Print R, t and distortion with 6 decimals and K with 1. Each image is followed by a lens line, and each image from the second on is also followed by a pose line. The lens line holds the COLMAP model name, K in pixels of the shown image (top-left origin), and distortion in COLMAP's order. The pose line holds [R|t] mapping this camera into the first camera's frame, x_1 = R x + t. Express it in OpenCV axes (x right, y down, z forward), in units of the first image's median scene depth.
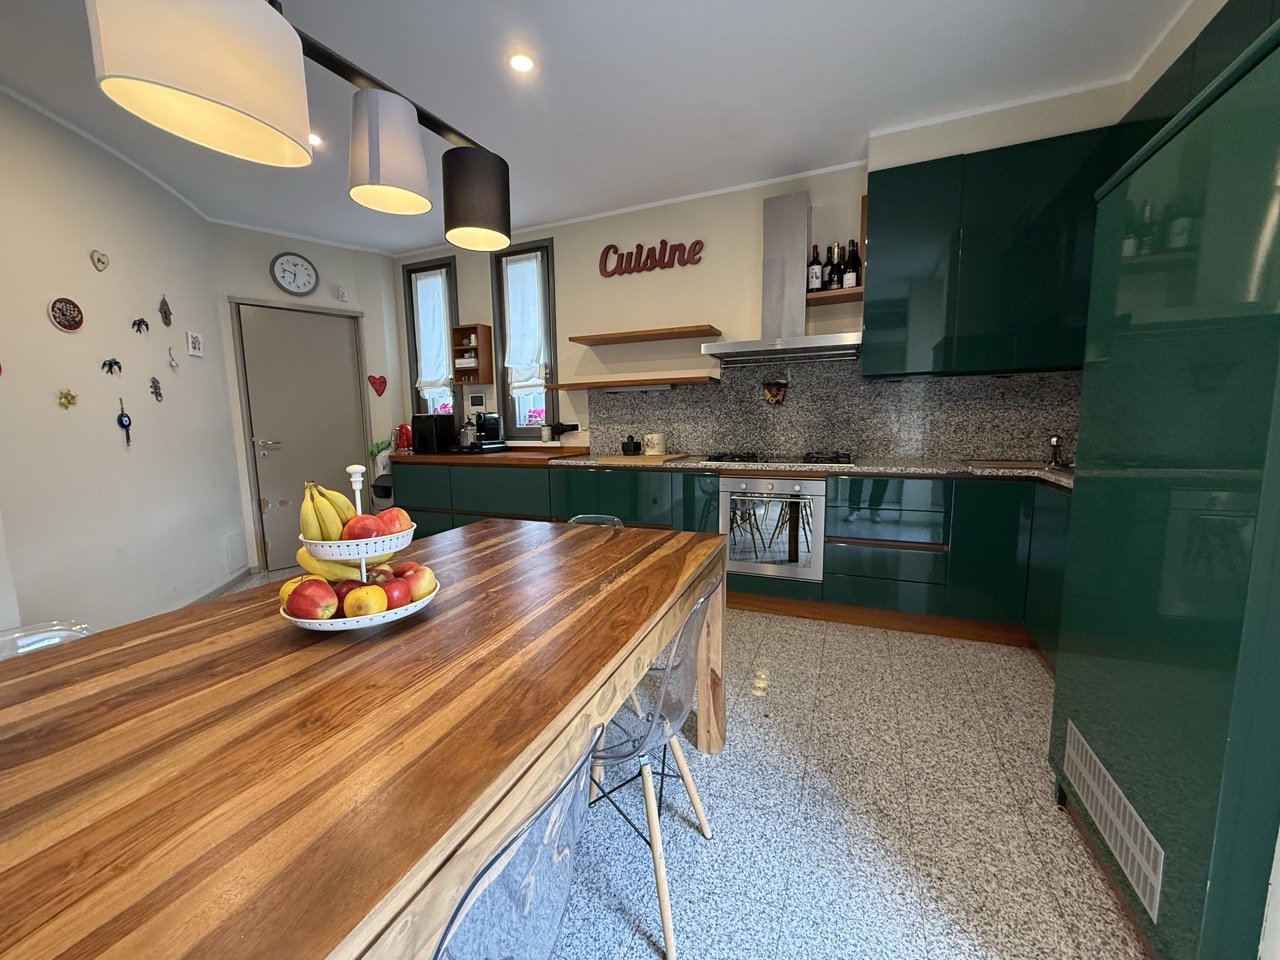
lens RADIAL K [[510.1, 0, 631.9], [0, 510.1, 482.9], [0, 0, 1]] dist [0.000542, 0.000292]
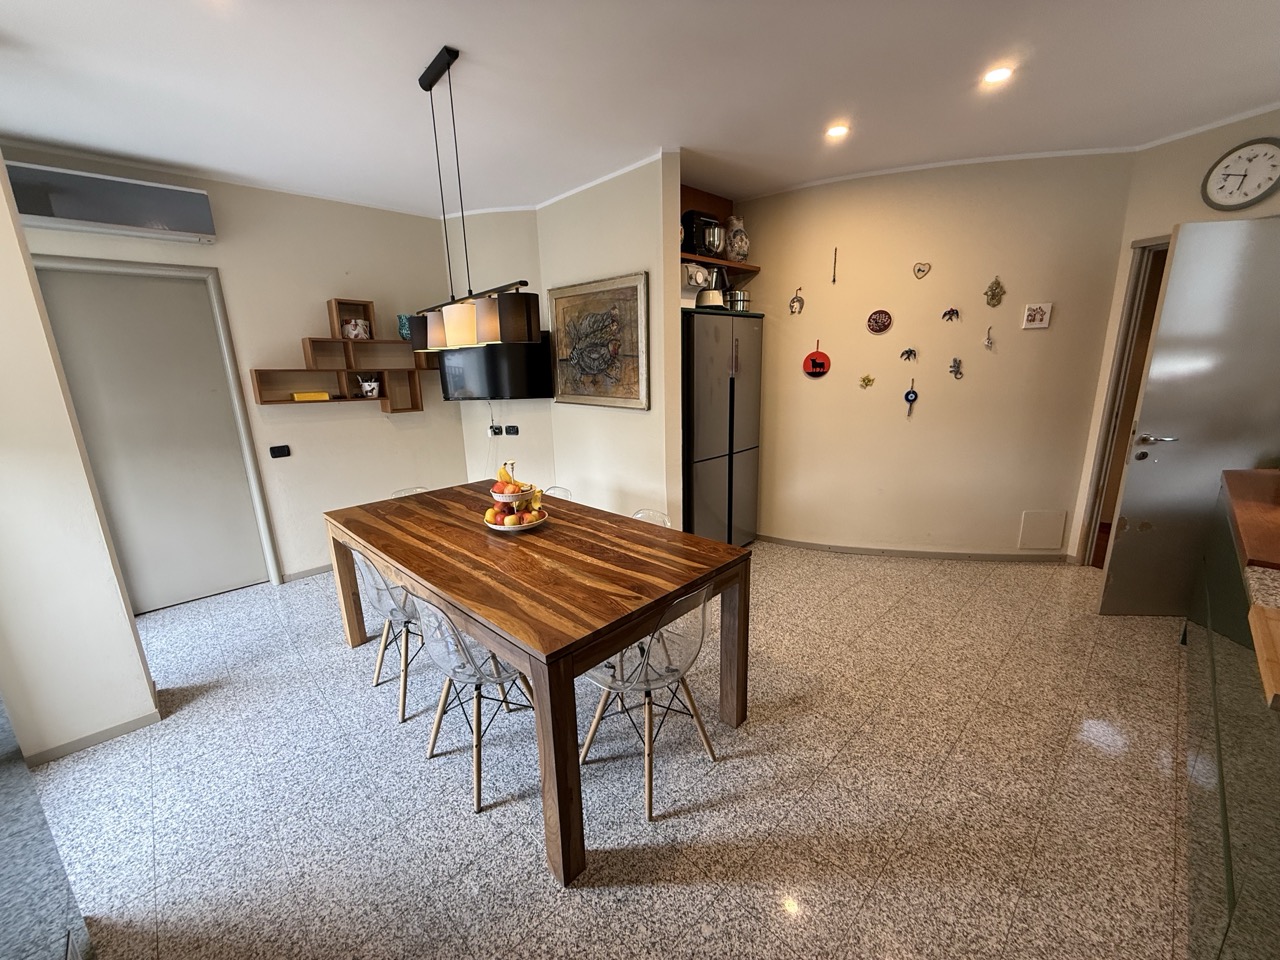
lens RADIAL K [[510.1, 0, 635.1], [0, 510.1, 481.8], [0, 0, 1]] dist [0.000542, 0.000292]
pose [[-0.380544, 0.242753, -0.892332, 0.425732], [-0.079783, 0.952715, 0.293204, -0.214769], [0.921315, 0.182770, -0.343183, 0.756574]]
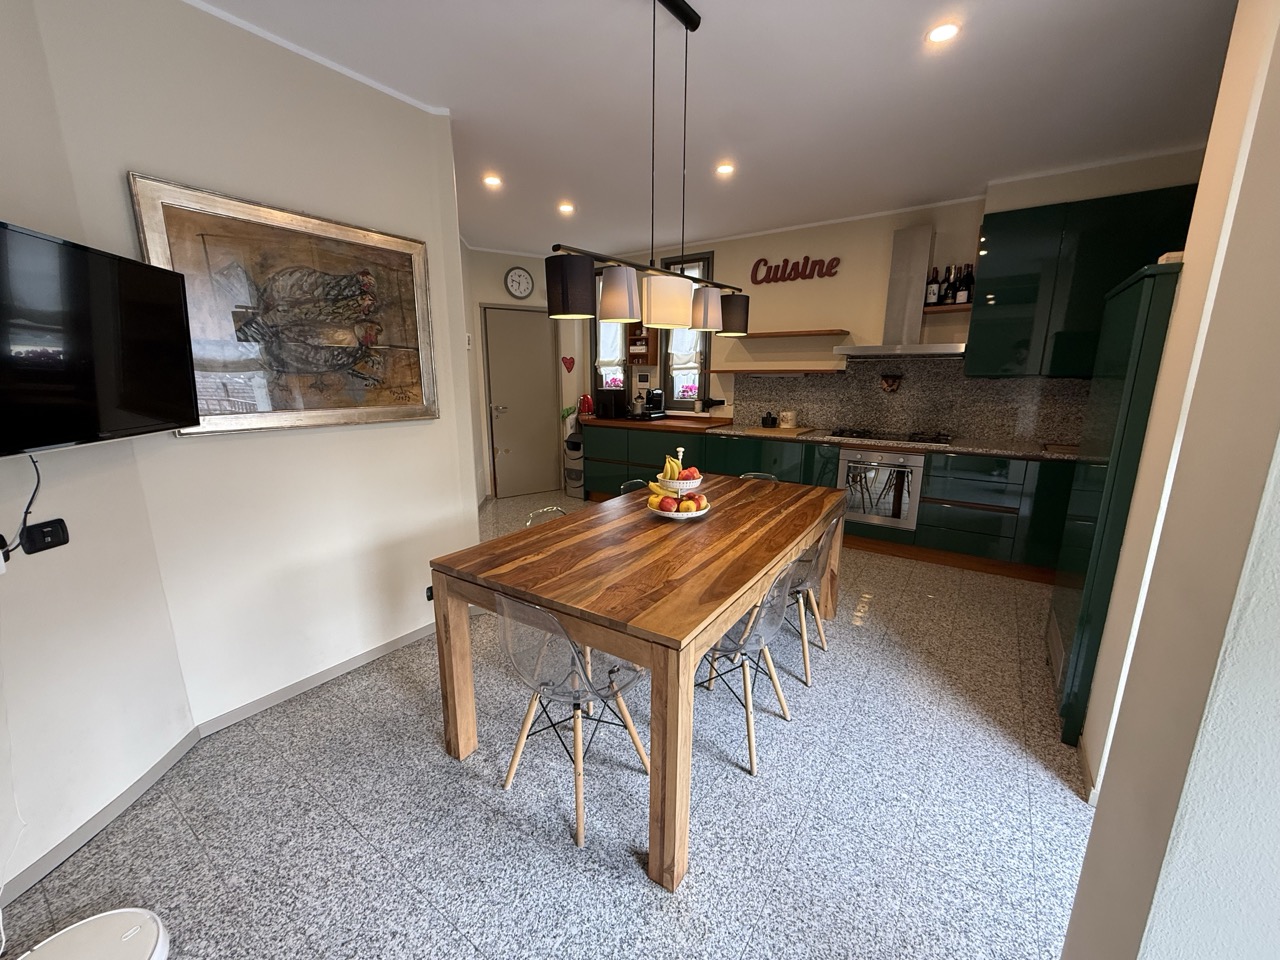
lens RADIAL K [[510.1, 0, 632.2], [0, 510.1, 483.0], [0, 0, 1]] dist [0.000542, 0.000292]
pose [[0.980387, 0.057223, -0.188593, -0.104132], [-0.039541, 0.994574, 0.096224, -0.029072], [0.193076, -0.086879, 0.977330, -0.415431]]
